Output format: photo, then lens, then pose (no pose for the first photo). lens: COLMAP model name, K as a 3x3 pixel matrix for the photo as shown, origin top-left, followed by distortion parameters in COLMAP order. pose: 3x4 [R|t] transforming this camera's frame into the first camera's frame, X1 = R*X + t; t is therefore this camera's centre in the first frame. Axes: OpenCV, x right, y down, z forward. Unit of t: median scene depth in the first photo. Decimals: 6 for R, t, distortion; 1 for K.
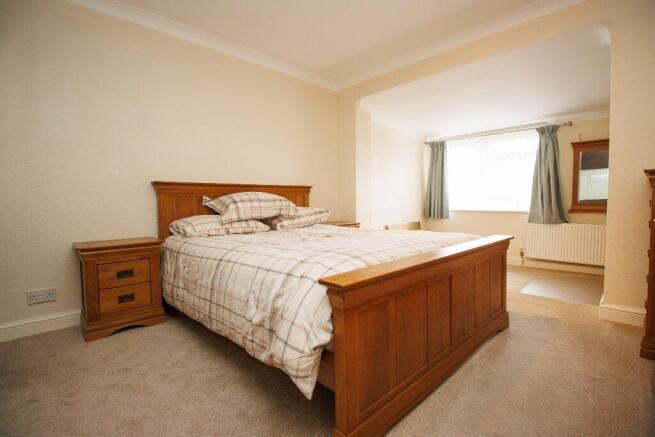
lens RADIAL K [[314.4, 0, 328.2], [0, 314.4, 213.8], [0, 0, 1]] dist [0.000115, -0.000037]
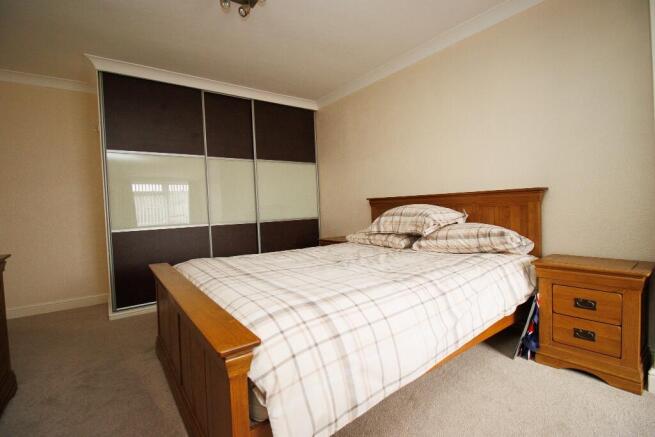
lens RADIAL K [[314.4, 0, 328.2], [0, 314.4, 213.8], [0, 0, 1]] dist [0.000115, -0.000037]
pose [[-0.146790, 0.044033, -0.988187, 0.731343], [-0.003159, 0.998983, 0.044984, -0.086143], [0.989163, 0.009725, -0.146502, 0.913581]]
